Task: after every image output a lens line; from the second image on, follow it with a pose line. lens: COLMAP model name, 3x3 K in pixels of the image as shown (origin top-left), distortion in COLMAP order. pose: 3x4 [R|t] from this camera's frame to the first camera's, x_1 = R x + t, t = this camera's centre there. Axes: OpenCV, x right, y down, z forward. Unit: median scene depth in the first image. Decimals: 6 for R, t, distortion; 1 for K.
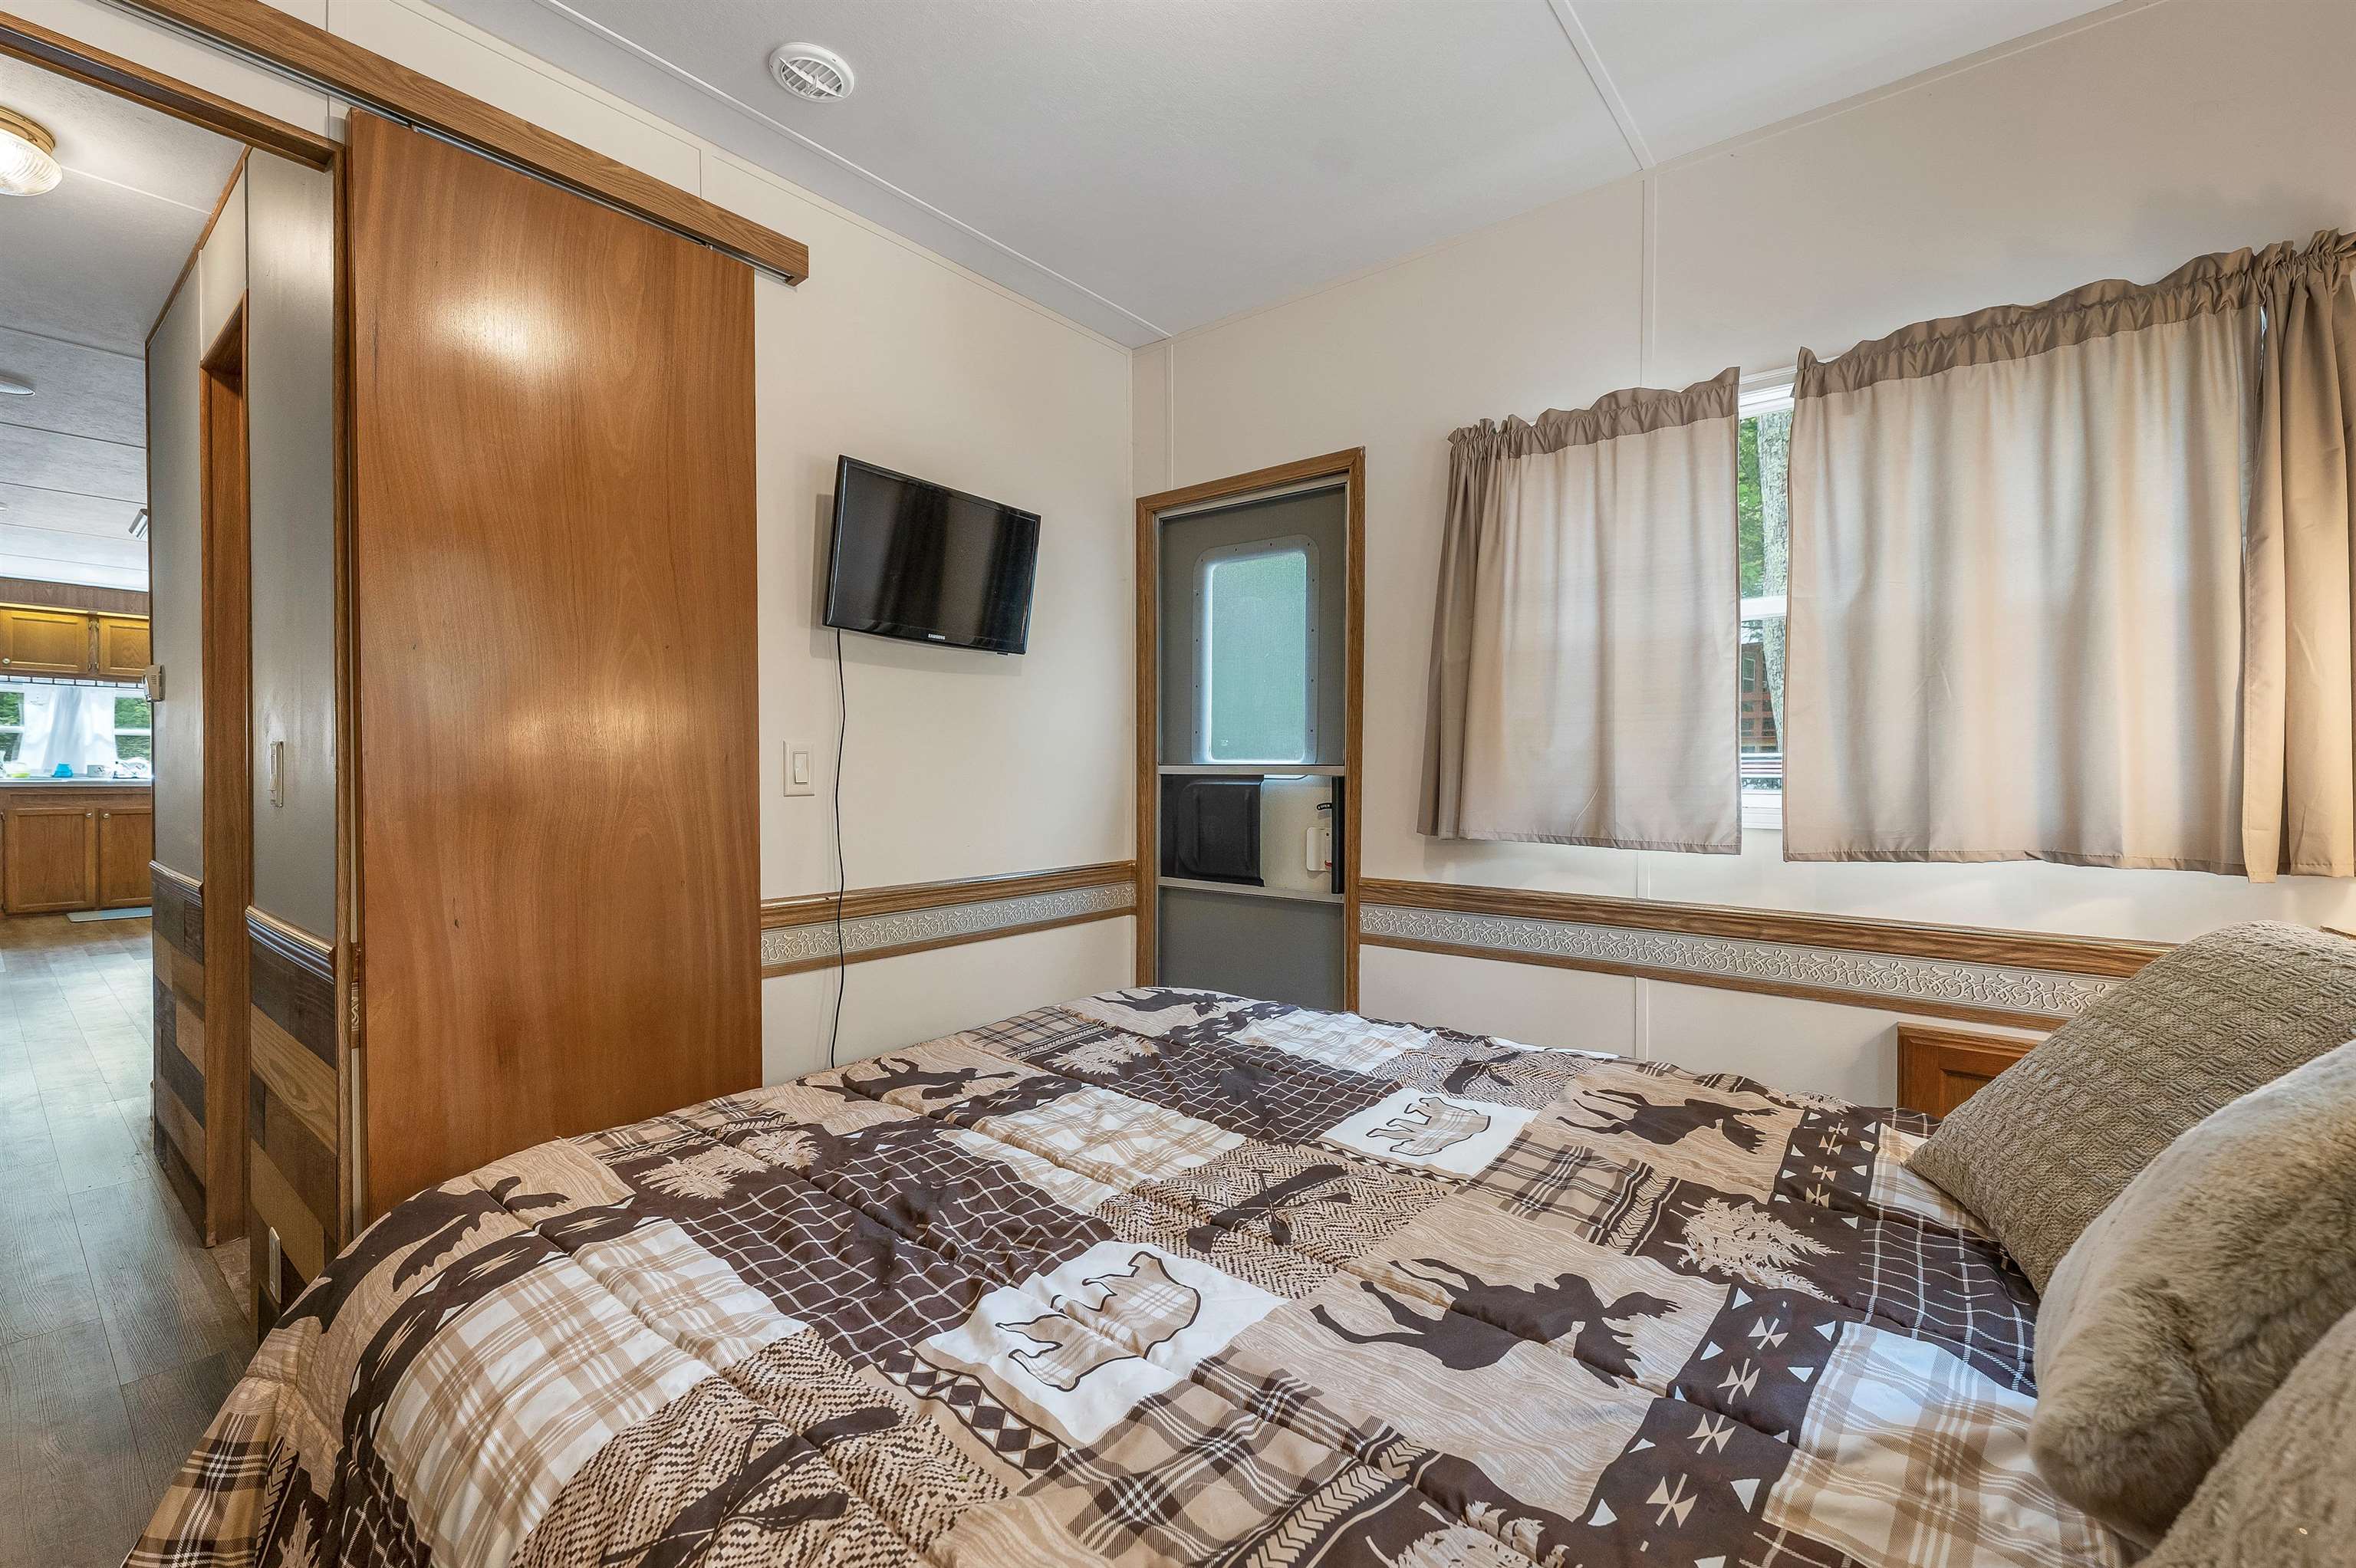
lens RADIAL K [[967.5, 0, 1132.8], [0, 967.5, 775.8], [0, 0, 1]] dist [-0.000632, 0.000482]
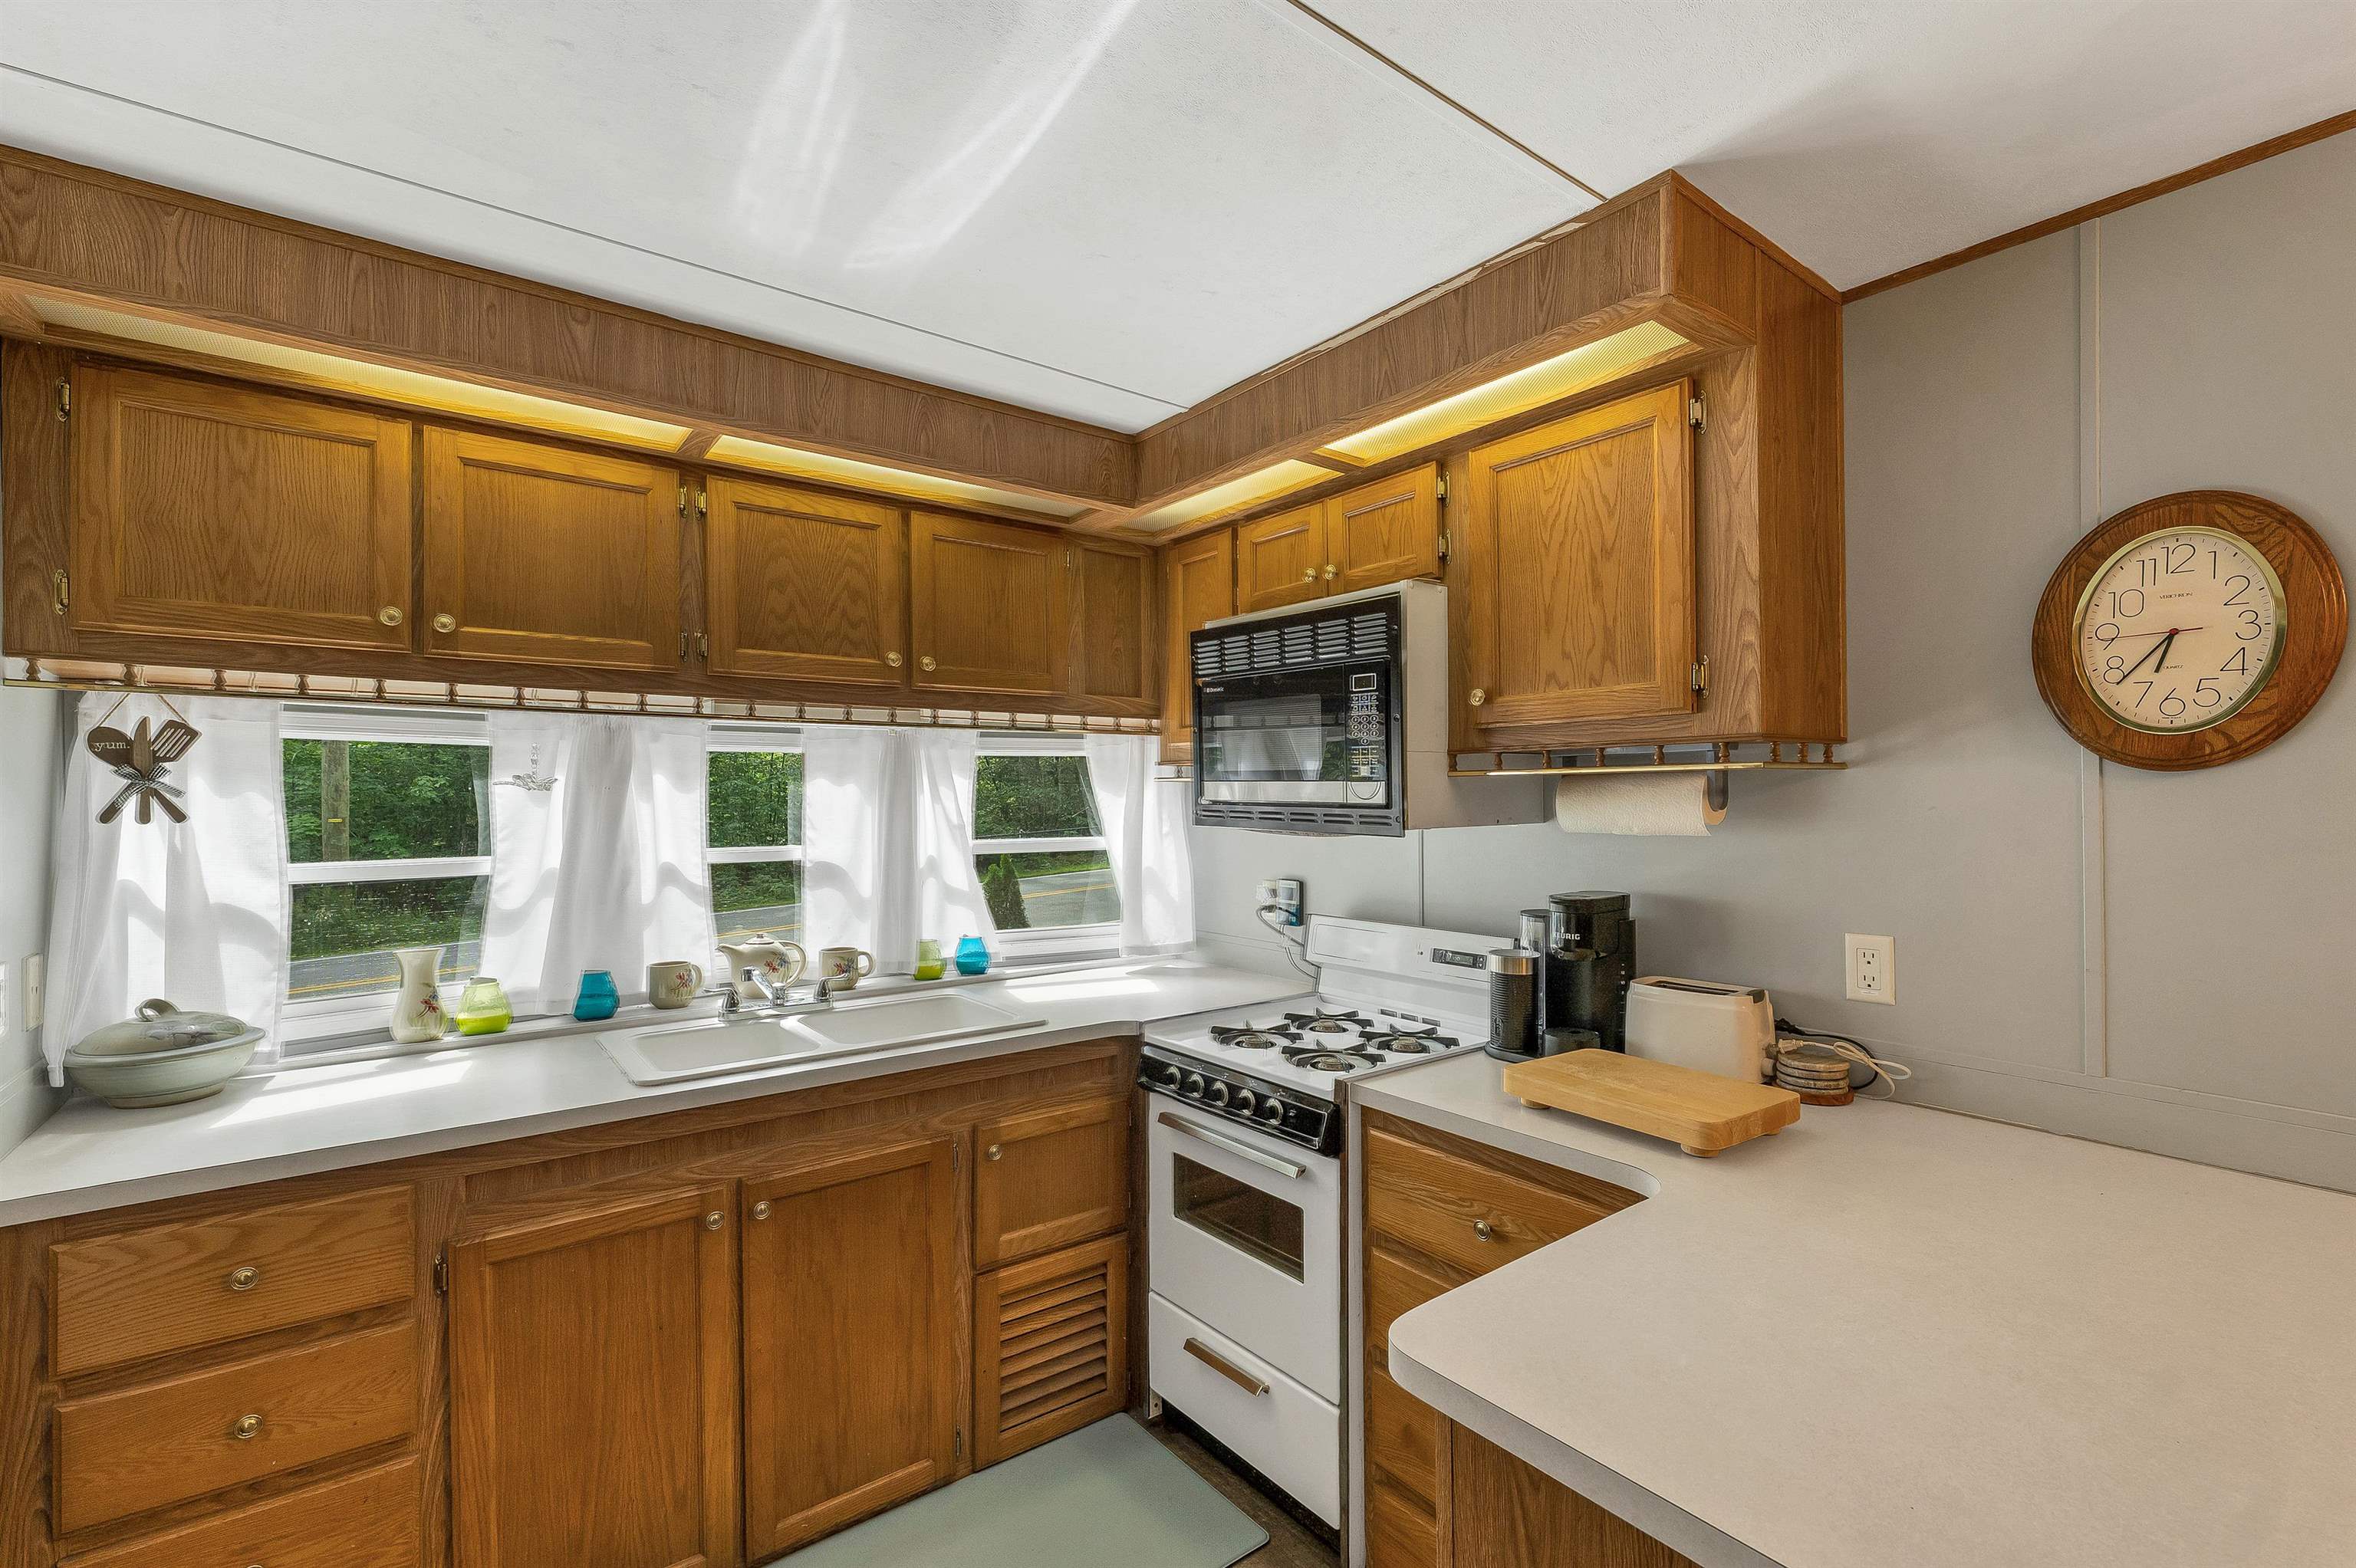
lens RADIAL K [[1010.4, 0, 1185.3], [0, 1010.4, 807.3], [0, 0, 1]] dist [-0.002357, 0.000097]
pose [[0.974779, -0.012232, -0.222836, -0.872797], [0.012400, 0.999923, -0.000645, -0.064394], [0.222827, -0.002134, 0.974856, 0.747897]]
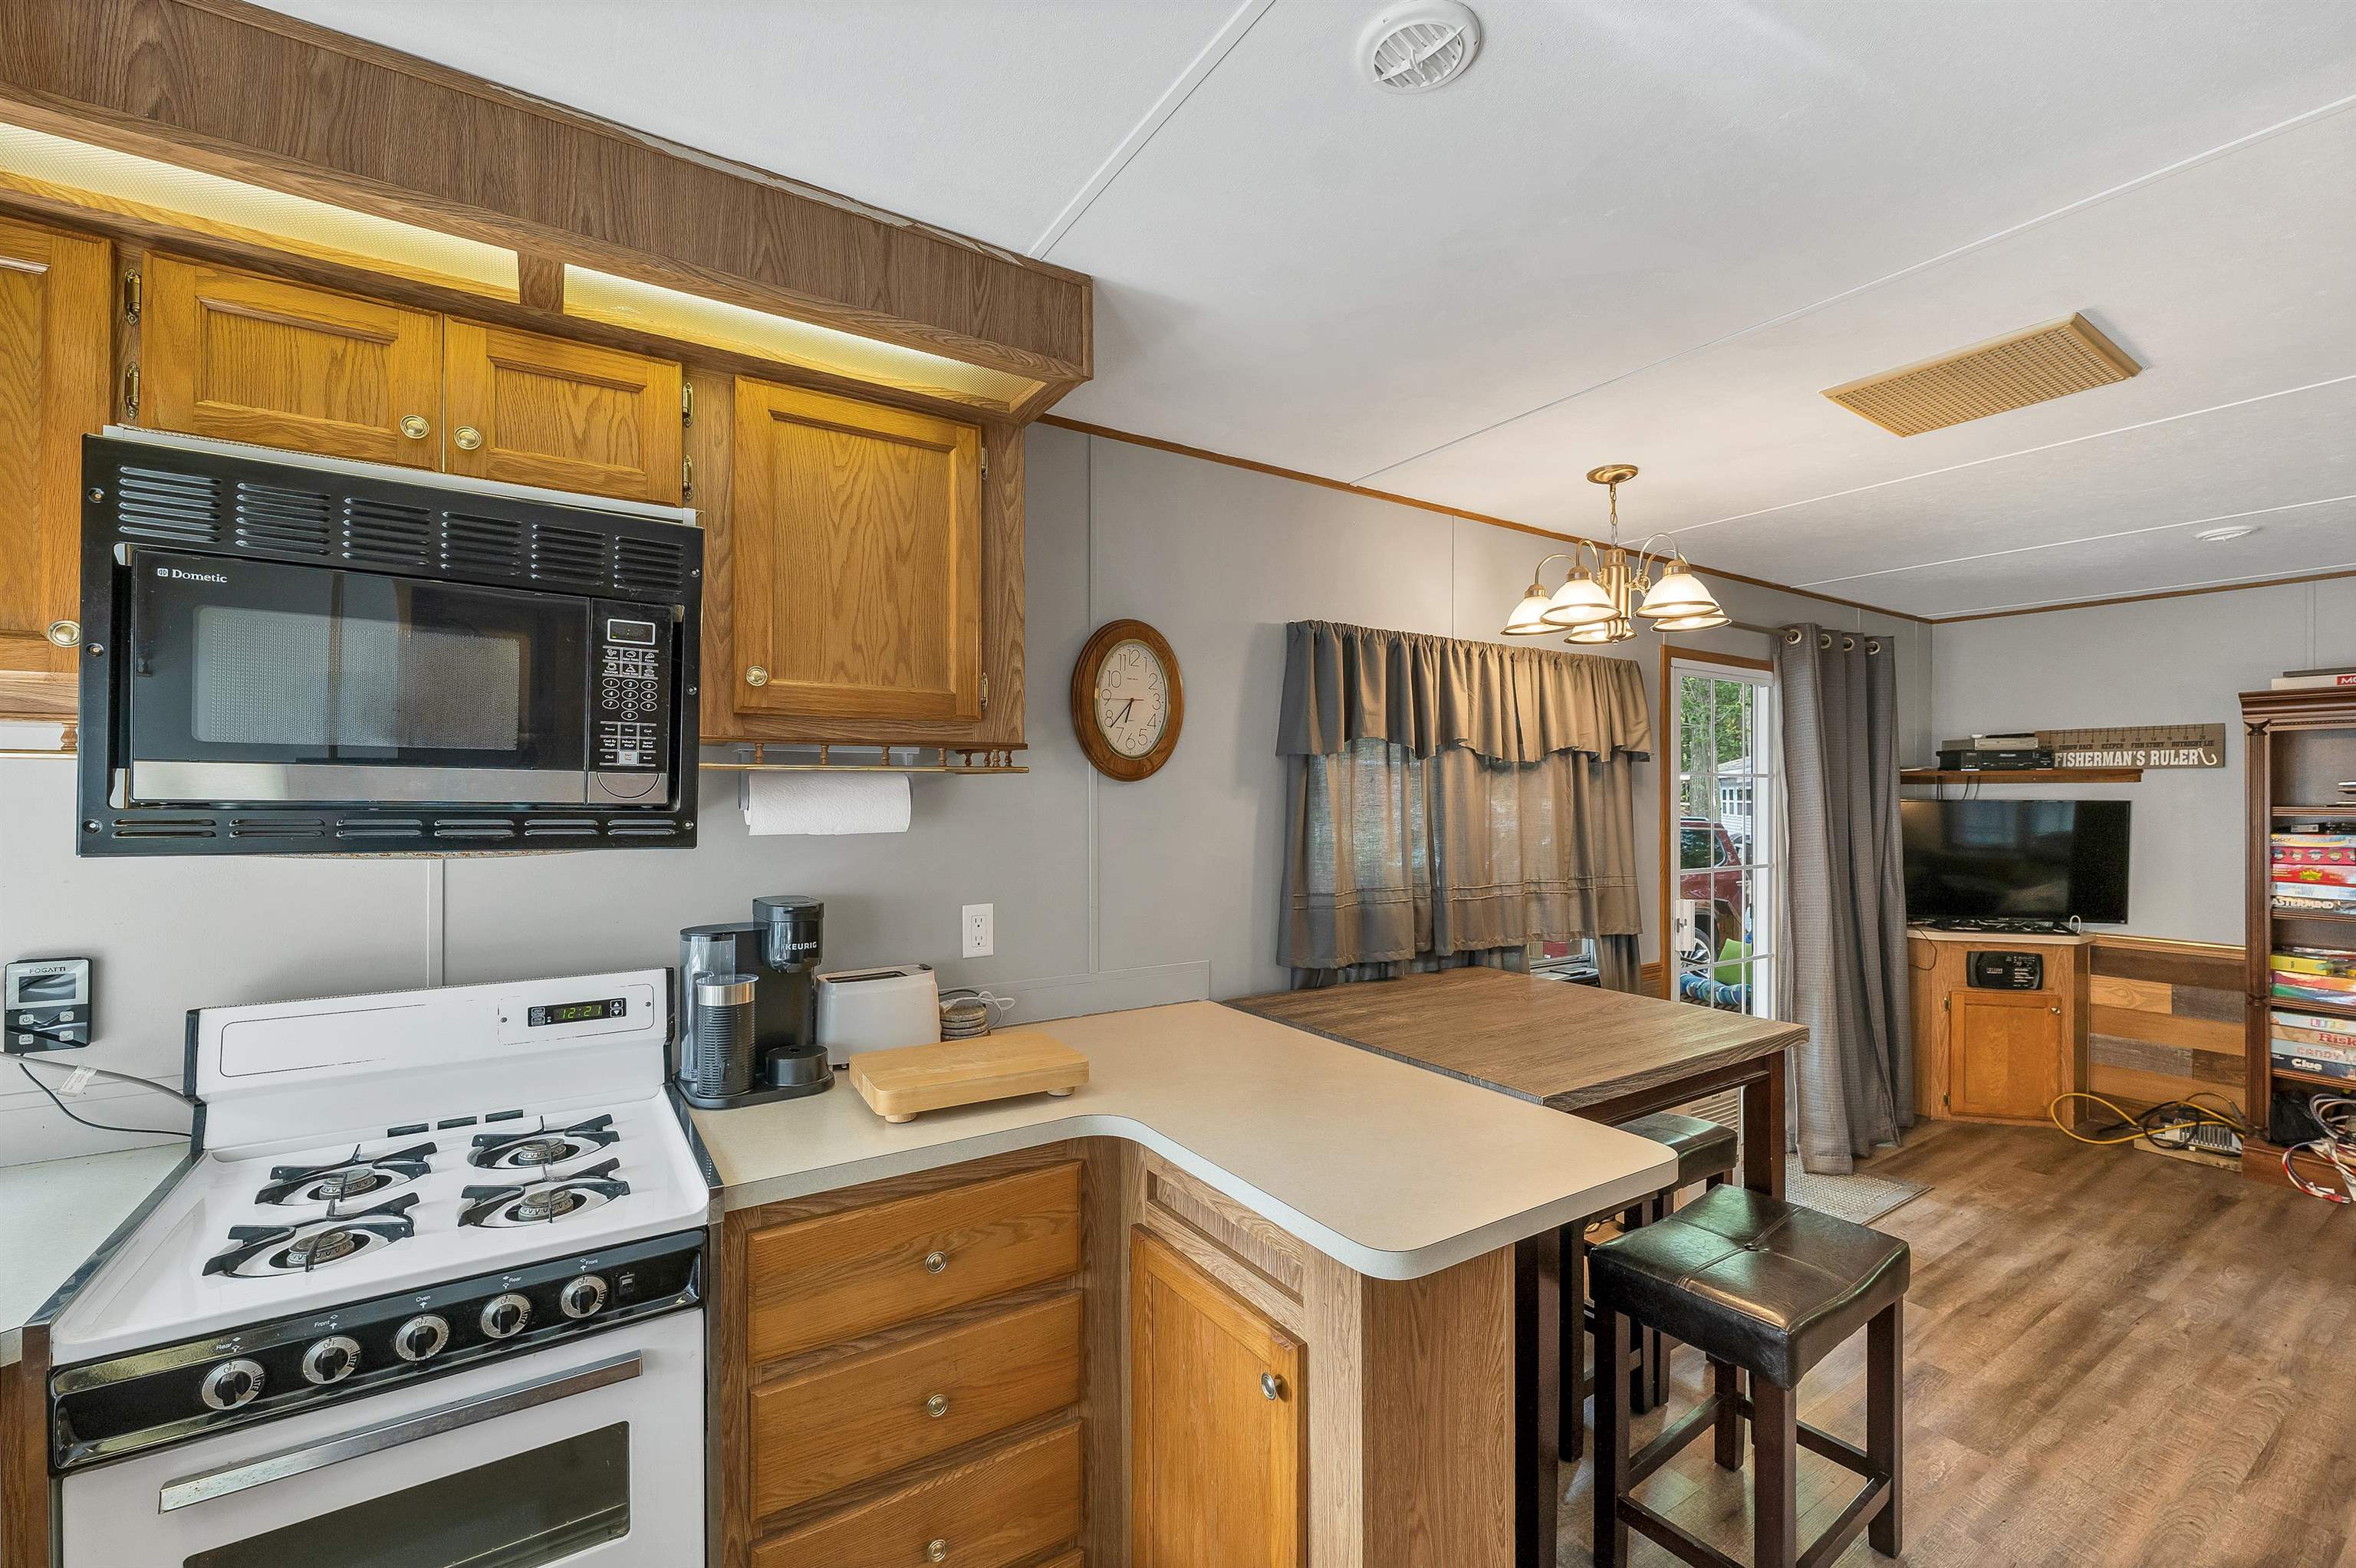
lens RADIAL K [[970.4, 0, 1180.0], [0, 970.4, 797.2], [0, 0, 1]] dist [-0.003379, 0.000442]
pose [[0.305438, -0.010162, 0.952158, -1.032822], [0.015216, 0.999867, 0.005790, -0.065728], [-0.952090, 0.012719, 0.305552, 0.870561]]
